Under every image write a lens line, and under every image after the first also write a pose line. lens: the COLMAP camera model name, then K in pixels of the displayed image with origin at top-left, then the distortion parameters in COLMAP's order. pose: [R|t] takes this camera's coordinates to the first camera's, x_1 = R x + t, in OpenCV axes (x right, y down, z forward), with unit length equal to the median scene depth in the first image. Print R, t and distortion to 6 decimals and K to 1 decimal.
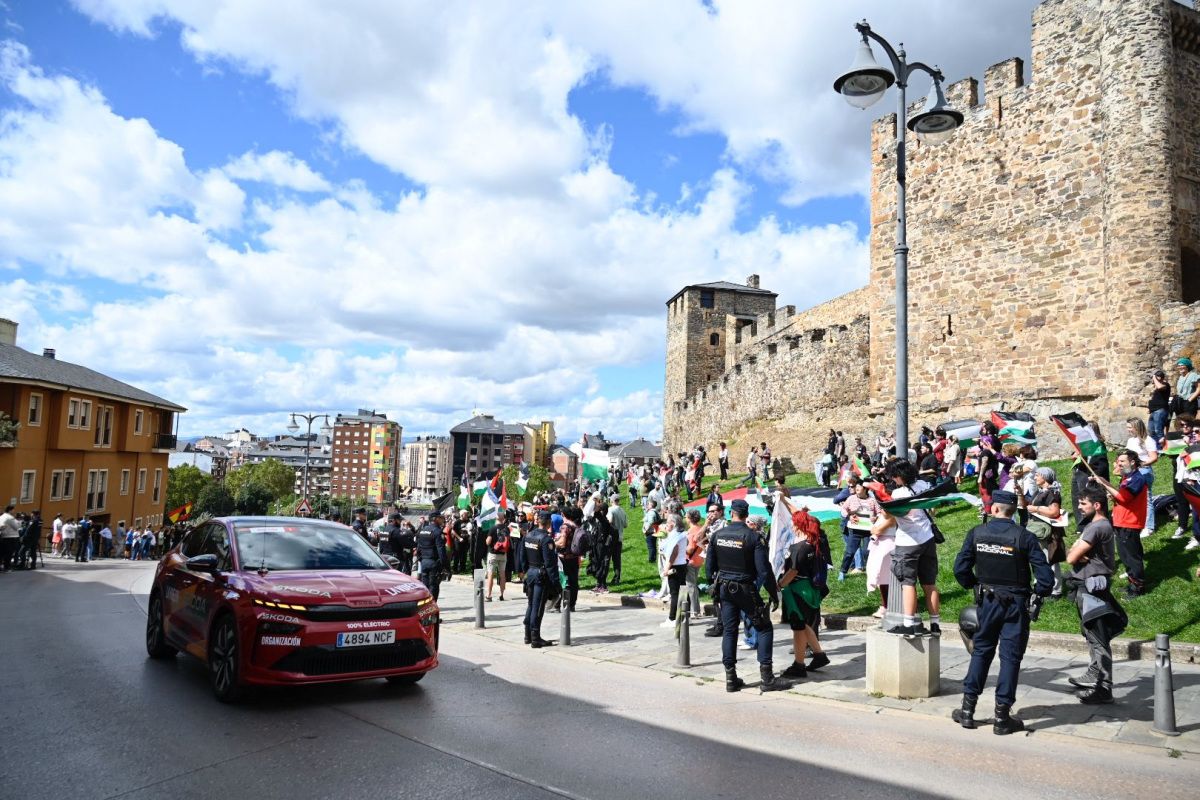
lens RADIAL K [[794.3, 0, 600.0], [0, 794.3, 400.0], [0, 0, 1]] dist [-0.006525, -0.001250]
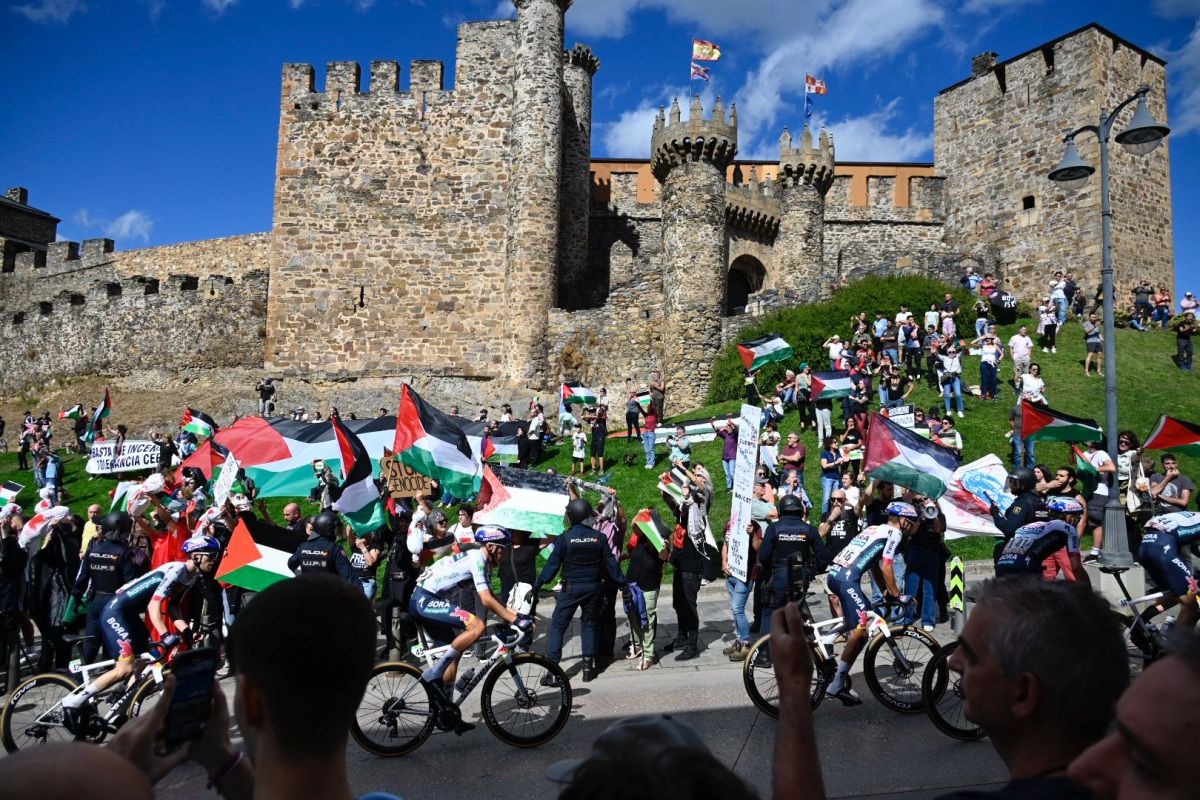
lens RADIAL K [[794.3, 0, 600.0], [0, 794.3, 400.0], [0, 0, 1]] dist [-0.006525, -0.001250]
pose [[0.577204, 0.045342, 0.815340, -0.181787], [-0.077017, 0.997029, -0.000923, 0.012874], [-0.812960, -0.062262, 0.578981, 0.137629]]
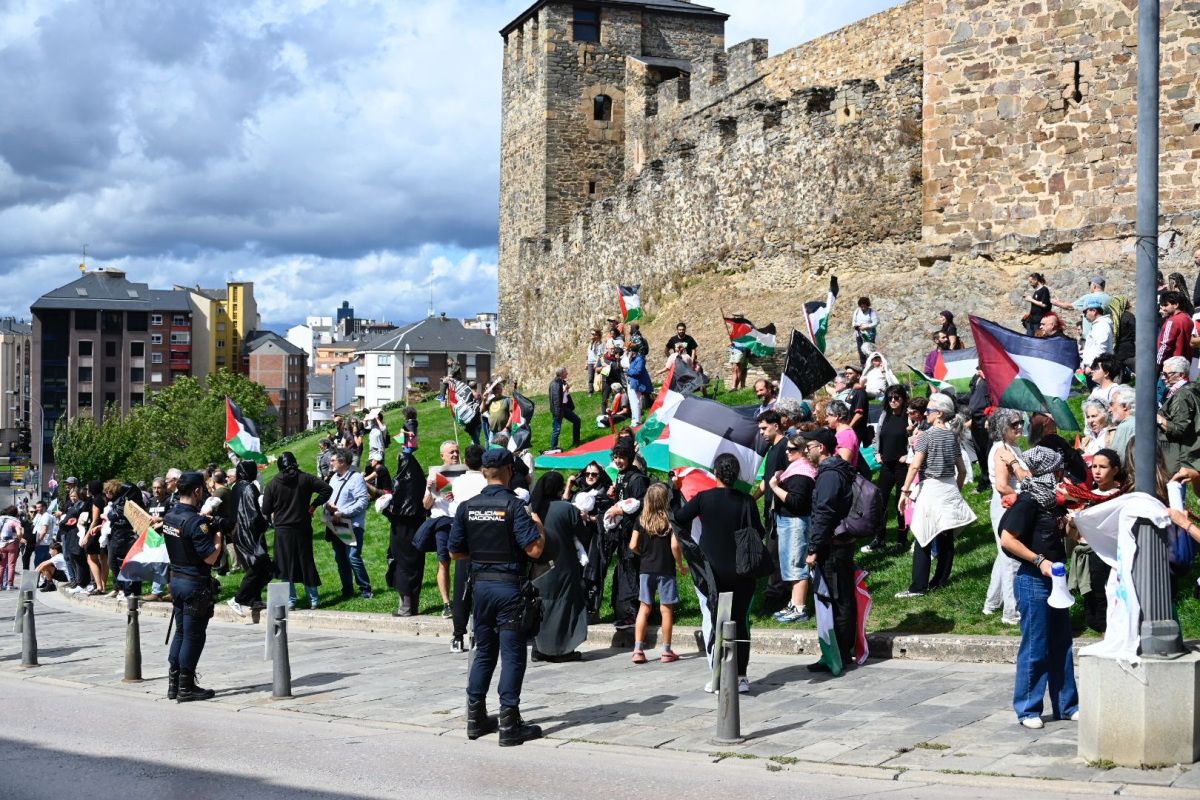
lens RADIAL K [[1638.4, 0, 598.6], [0, 1638.4, 404.3], [0, 0, 1]] dist [-0.004371, -0.031277]
pose [[0.988000, -0.027413, 0.152002, -0.026062], [0.011532, 0.994470, 0.104387, -0.001058], [-0.154023, -0.101381, 0.982852, -0.008650]]
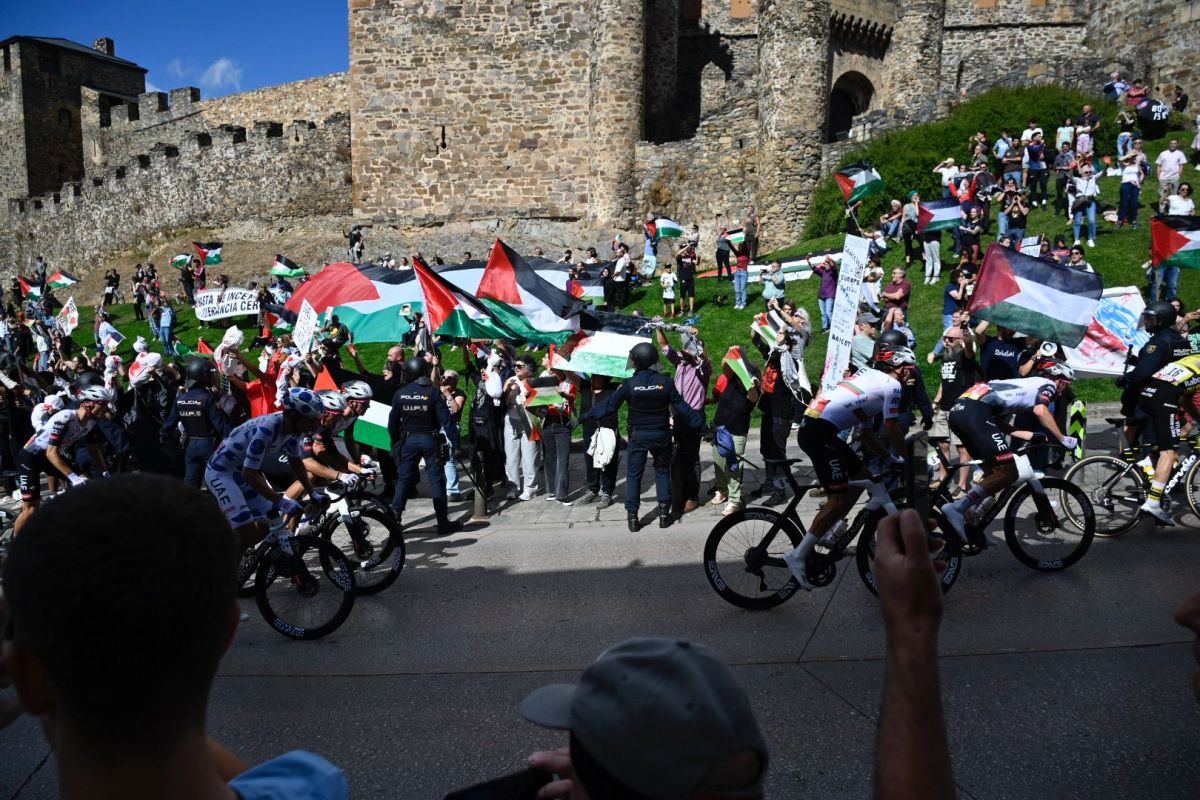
lens RADIAL K [[794.3, 0, 600.0], [0, 794.3, 400.0], [0, 0, 1]] dist [-0.006525, -0.001250]
pose [[0.666487, -0.116559, 0.736348, -0.172014], [-0.052135, 0.977997, 0.202000, 0.013986], [-0.743692, -0.173020, 0.645745, 0.142257]]
